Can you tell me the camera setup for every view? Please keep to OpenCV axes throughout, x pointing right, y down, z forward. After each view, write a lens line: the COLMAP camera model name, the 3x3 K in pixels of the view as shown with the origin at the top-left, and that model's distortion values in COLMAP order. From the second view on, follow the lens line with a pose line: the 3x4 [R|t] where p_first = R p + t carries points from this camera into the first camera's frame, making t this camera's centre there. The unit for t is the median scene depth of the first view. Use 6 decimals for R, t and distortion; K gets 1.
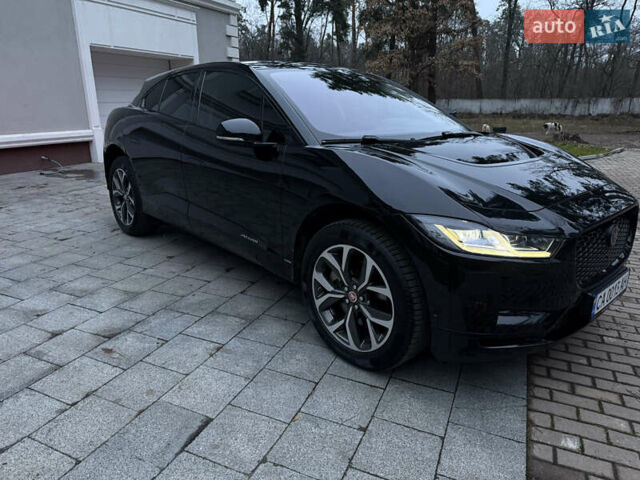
lens RADIAL K [[450.7, 0, 313.9], [0, 450.7, 238.5], [0, 0, 1]] dist [0.023007, -0.029454]
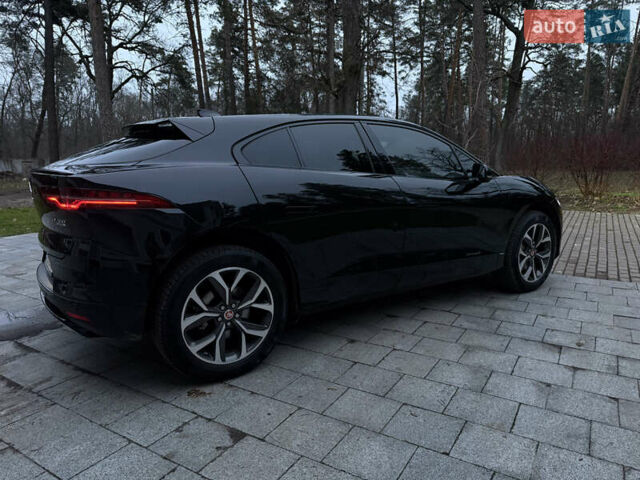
lens RADIAL K [[450.7, 0, 318.3], [0, 450.7, 236.4], [0, 0, 1]] dist [0.023007, -0.029454]
pose [[0.137884, -0.172537, 0.975305, -1.612940], [0.304543, 0.944391, 0.124013, -0.379895], [-0.942466, 0.279923, 0.182761, 1.286570]]
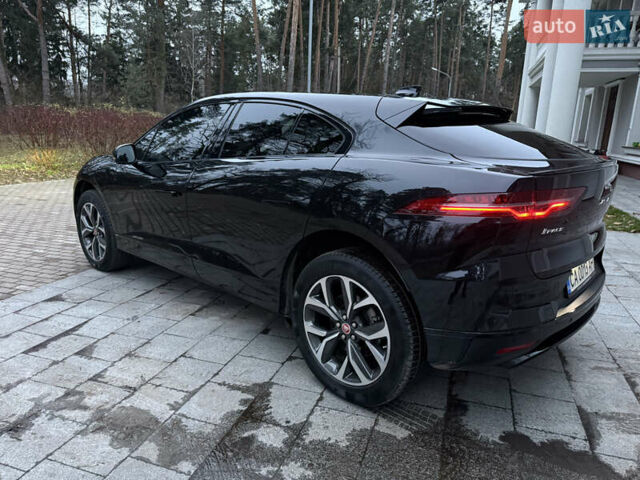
lens RADIAL K [[450.7, 0, 315.7], [0, 450.7, 222.9], [0, 0, 1]] dist [0.023007, -0.029454]
pose [[-0.996273, -0.009909, -0.085680, -0.048908], [-0.050007, 0.875736, 0.480194, -0.879040], [0.070275, 0.482689, -0.872968, 2.809412]]
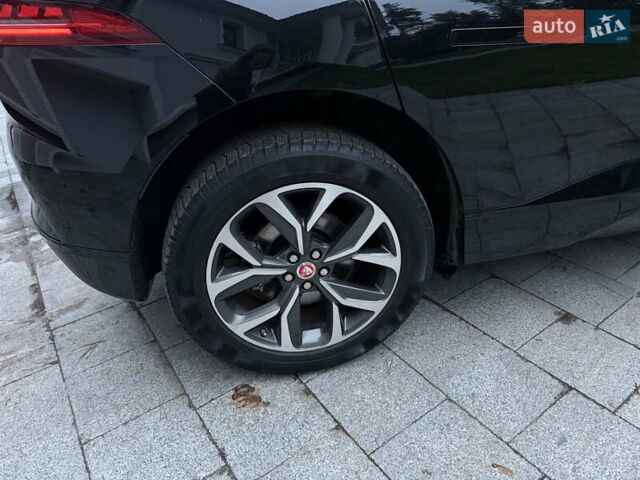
lens RADIAL K [[450.7, 0, 314.9], [0, 450.7, 239.6], [0, 0, 1]] dist [0.023007, -0.029454]
pose [[0.514345, -0.482523, 0.708958, -1.035326], [0.331456, 0.874302, 0.354588, -0.357205], [-0.790940, 0.052607, 0.609628, 1.388475]]
